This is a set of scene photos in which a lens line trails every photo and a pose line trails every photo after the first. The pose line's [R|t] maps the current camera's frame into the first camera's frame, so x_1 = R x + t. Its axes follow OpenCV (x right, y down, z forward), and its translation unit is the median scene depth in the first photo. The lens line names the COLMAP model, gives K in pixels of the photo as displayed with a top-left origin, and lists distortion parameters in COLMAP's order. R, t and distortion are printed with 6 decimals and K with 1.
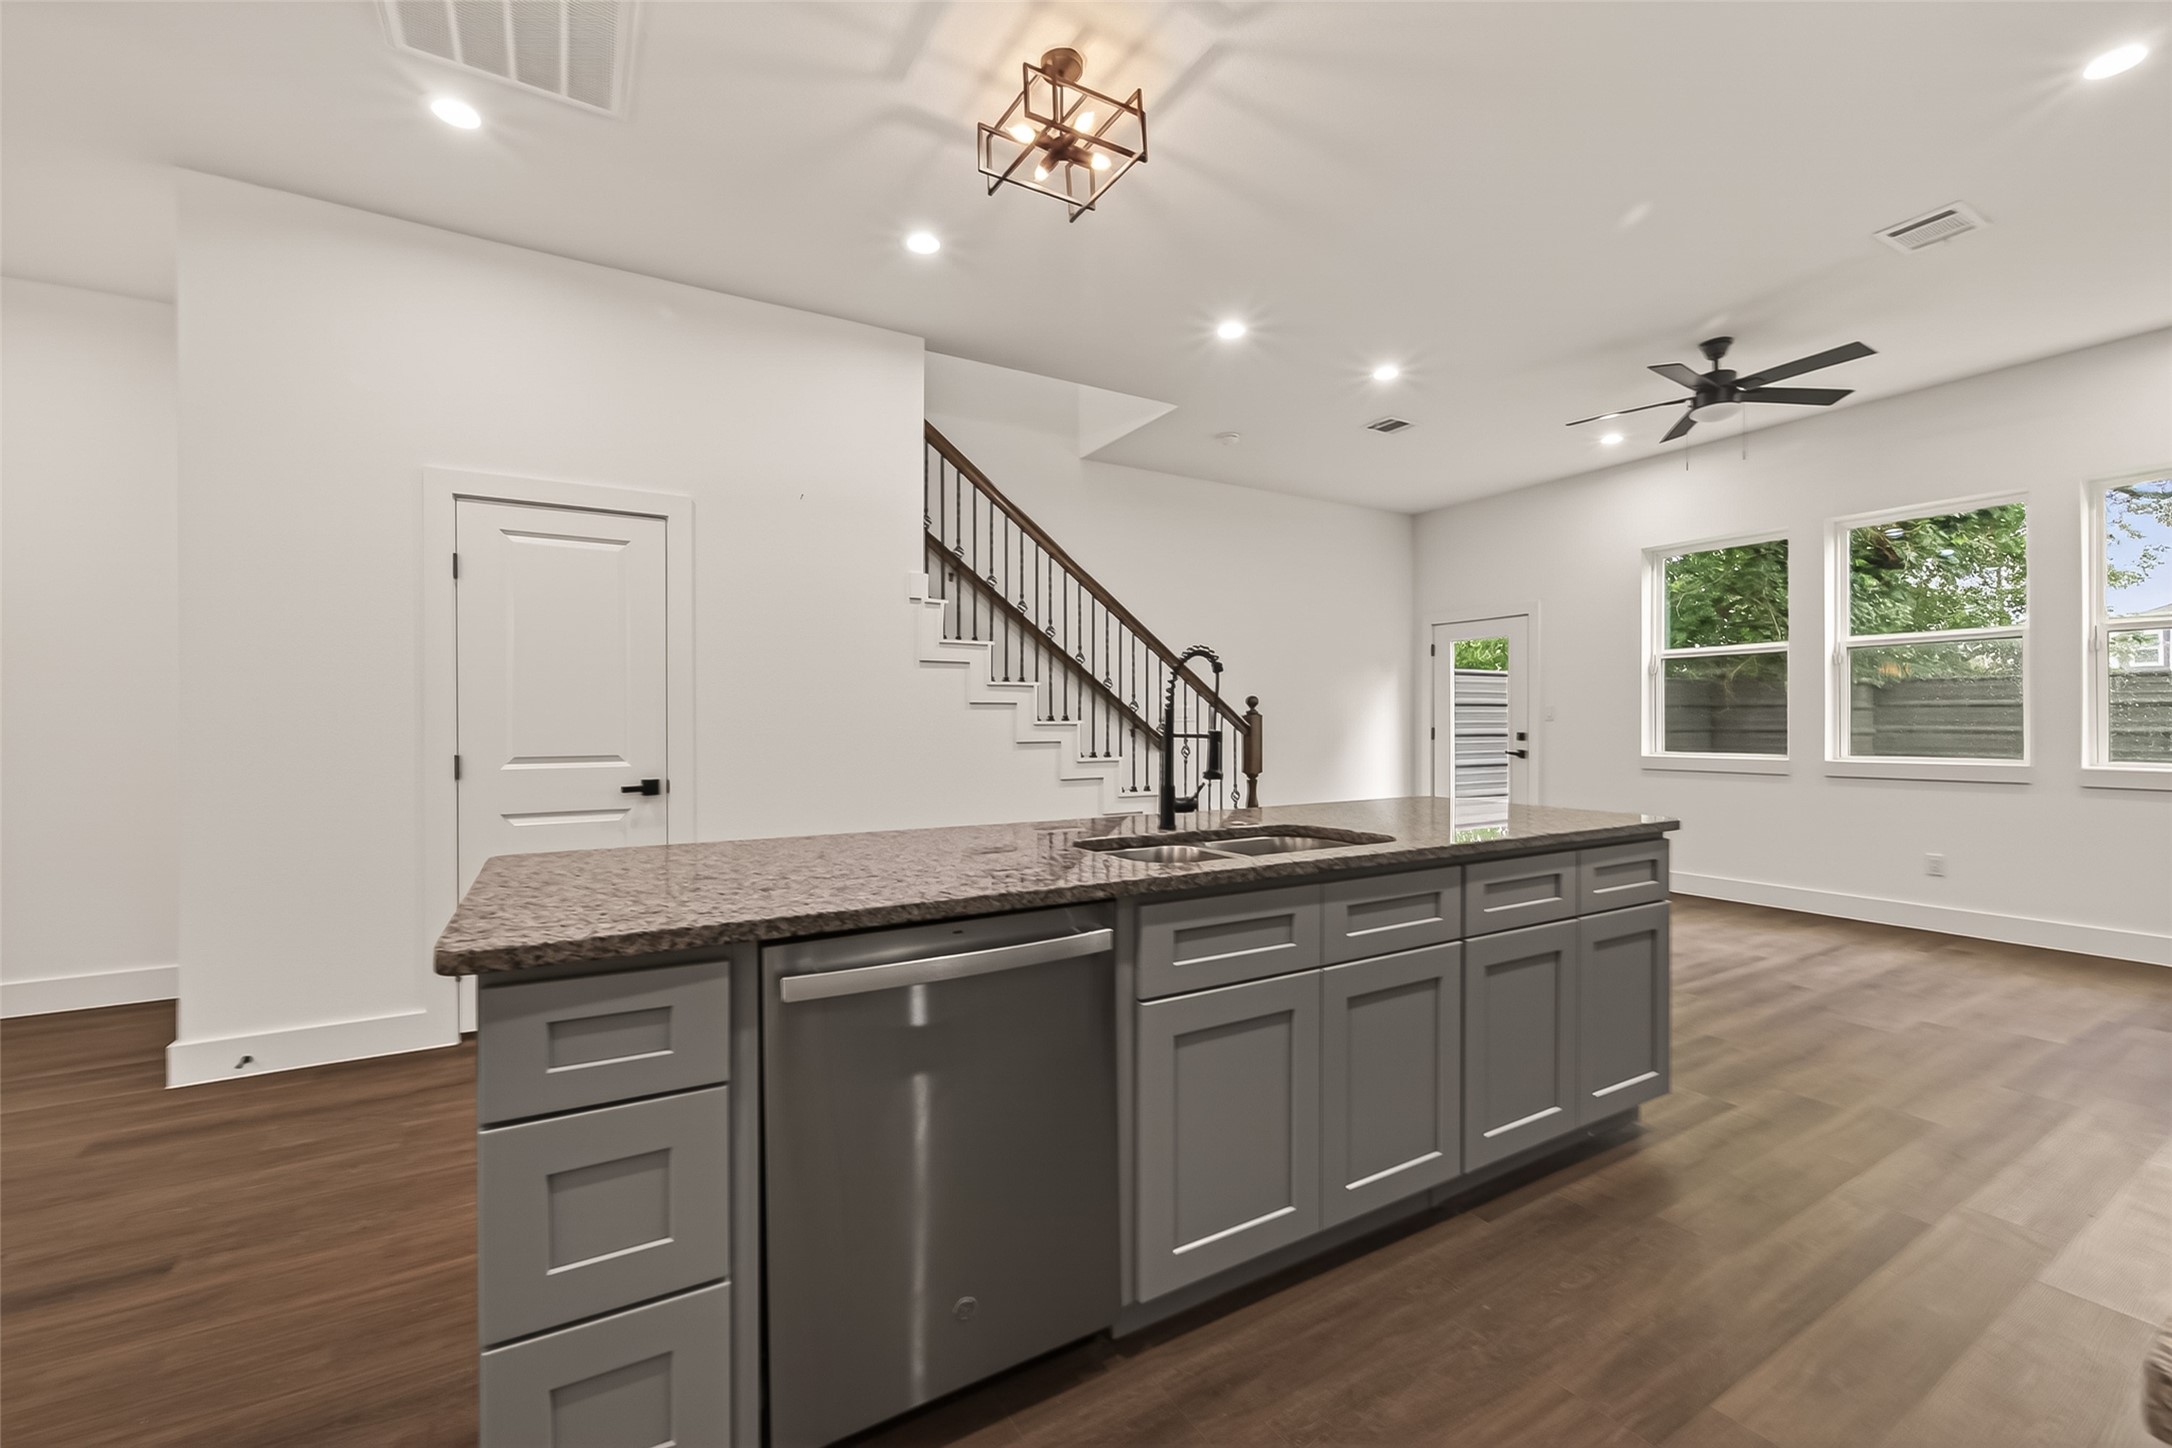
lens RADIAL K [[880.3, 0, 1093.8], [0, 880.3, 728.3], [0, 0, 1]] dist [-0.003885, 0.000407]
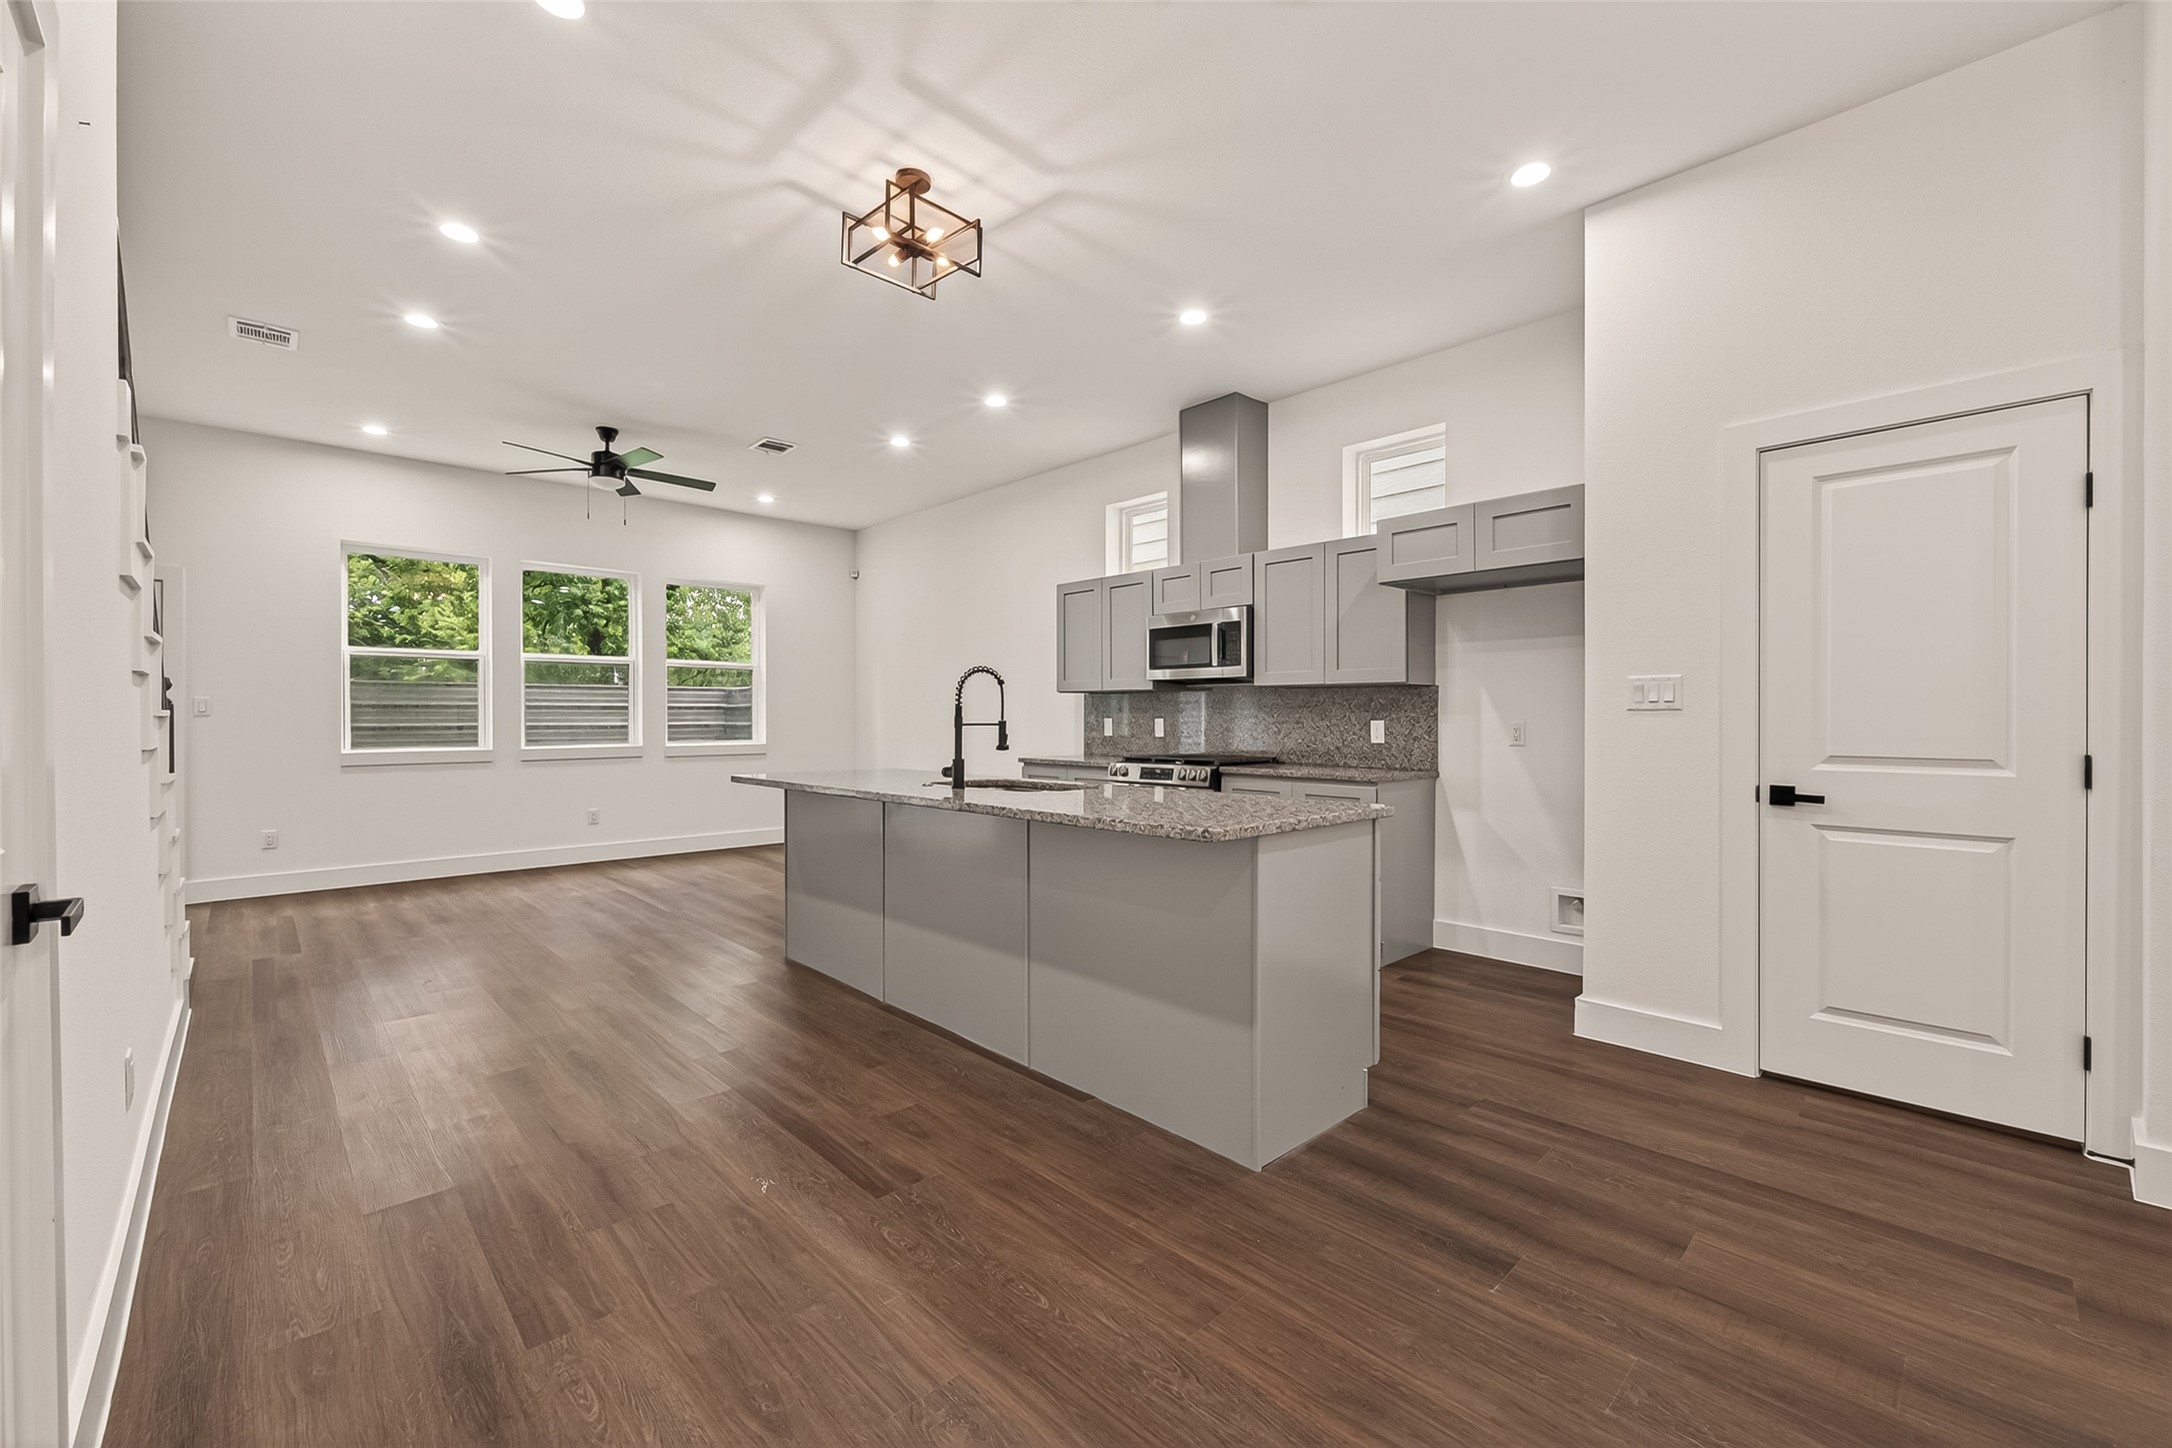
lens RADIAL K [[880.3, 0, 1092.4], [0, 880.3, 724.9], [0, 0, 1]] dist [-0.003885, 0.000407]
pose [[-0.229668, -0.002384, 0.973266, -0.775289], [0.006288, 0.999972, 0.003933, 0.002594], [-0.973249, 0.007023, -0.229647, 0.624809]]
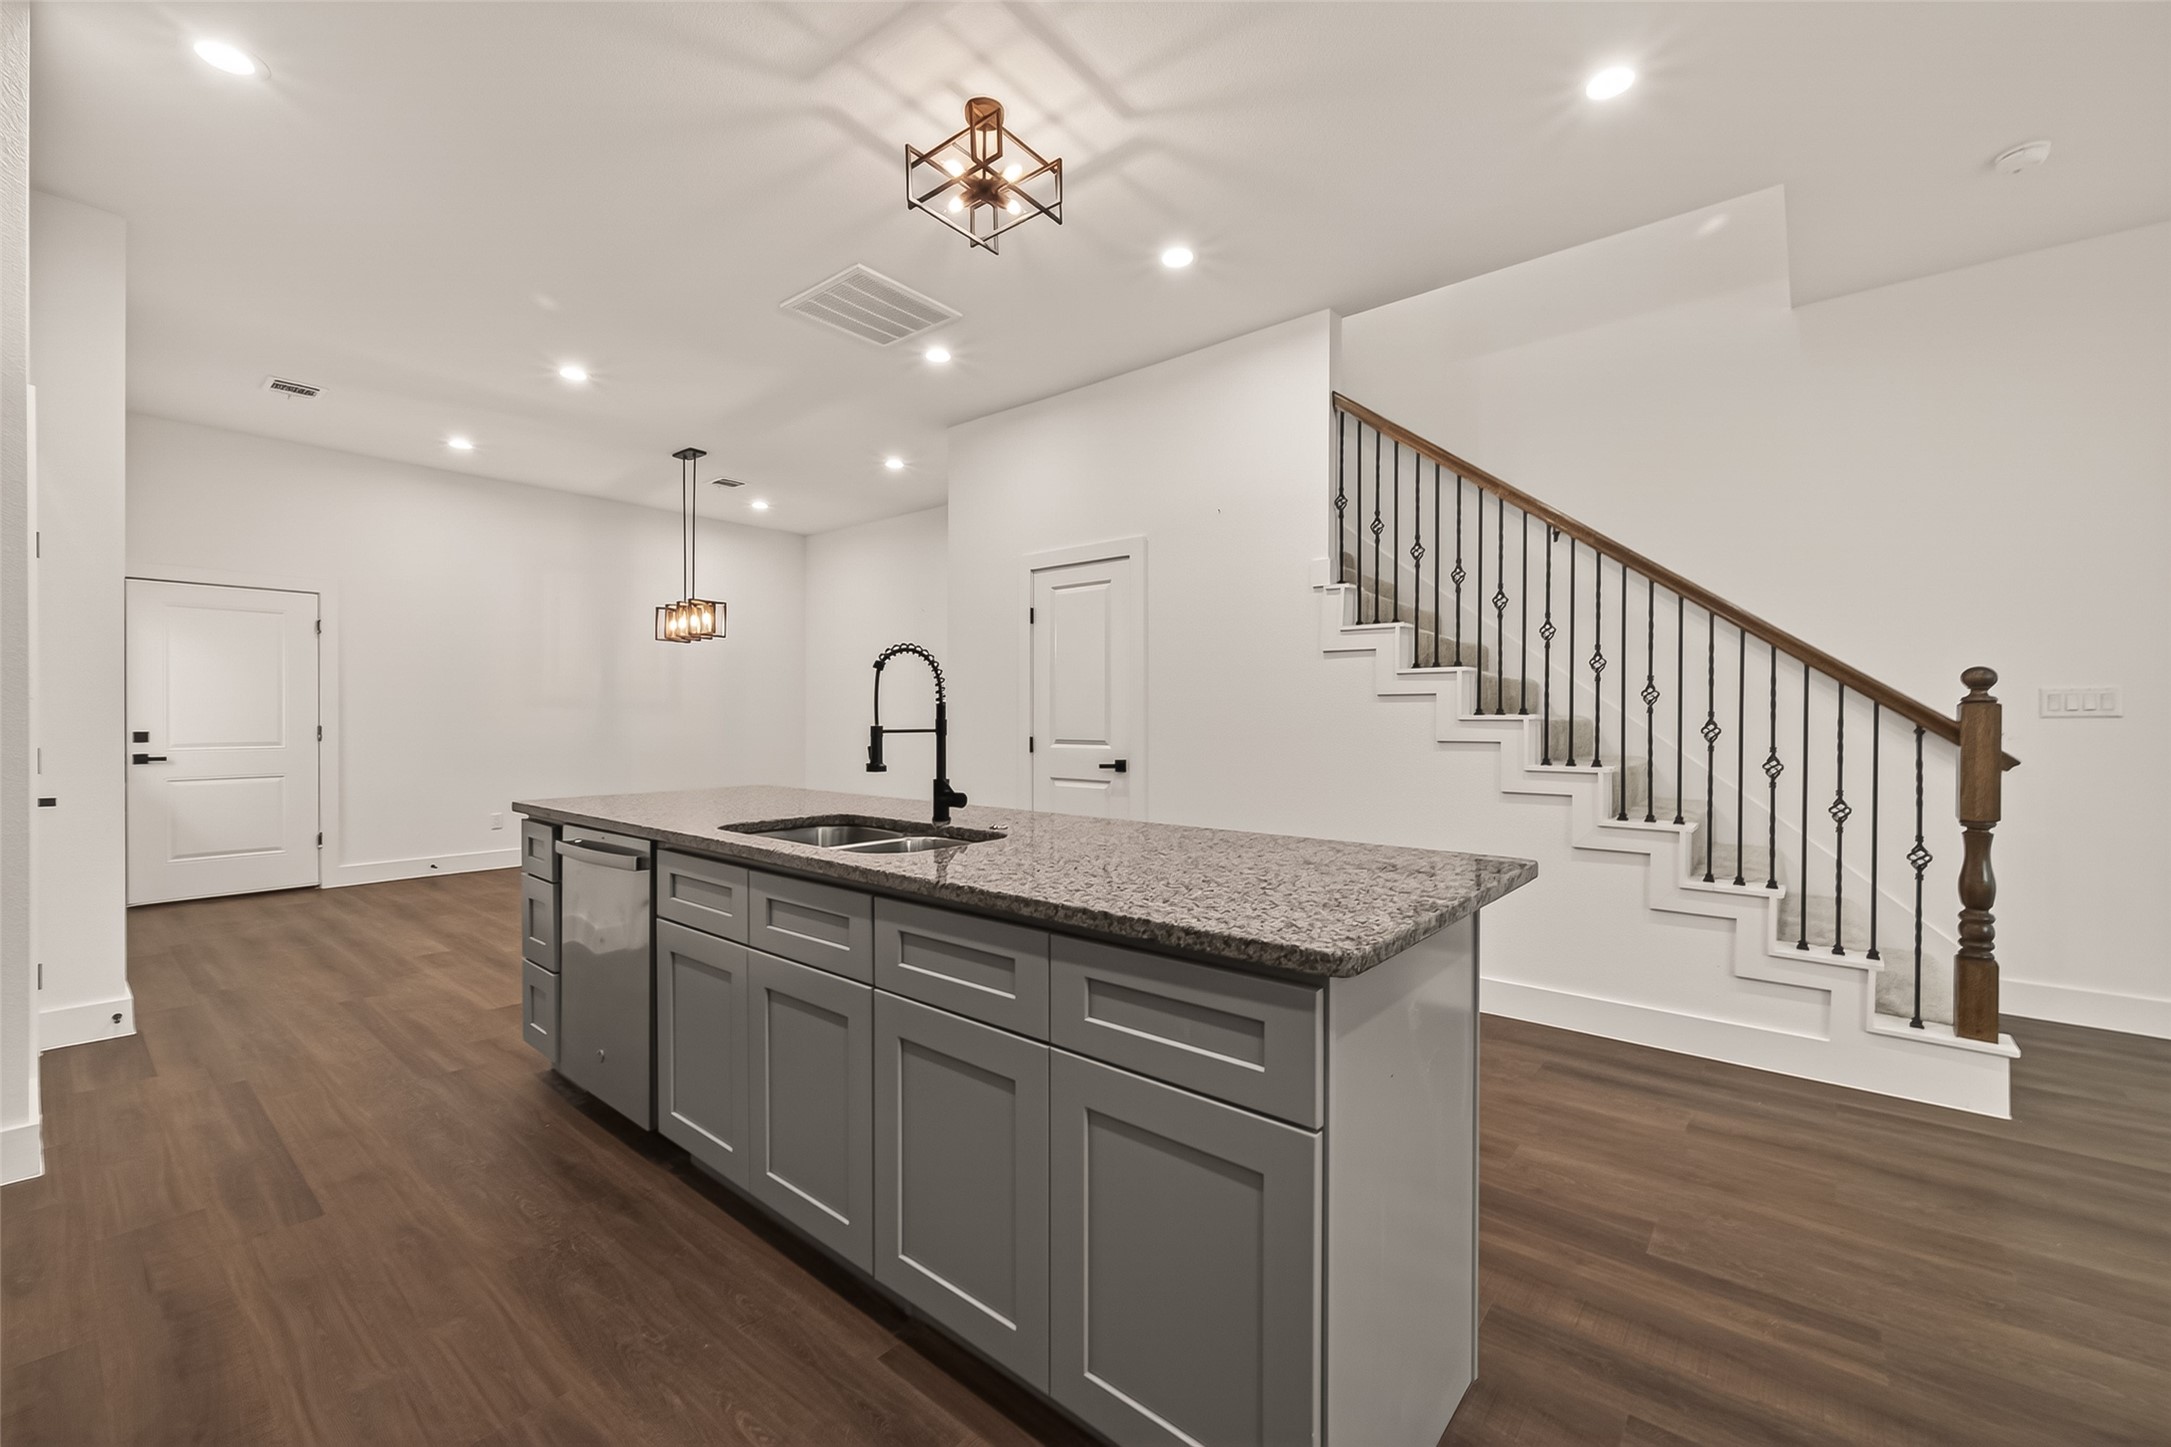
lens RADIAL K [[879.9, 0, 1093.2], [0, 879.9, 722.5], [0, 0, 1]] dist [-0.003885, 0.000407]
pose [[0.338195, 0.009115, -0.941032, 0.622415], [-0.008232, 0.999943, 0.006727, -0.005121], [0.941040, 0.005472, 0.338251, 0.456387]]
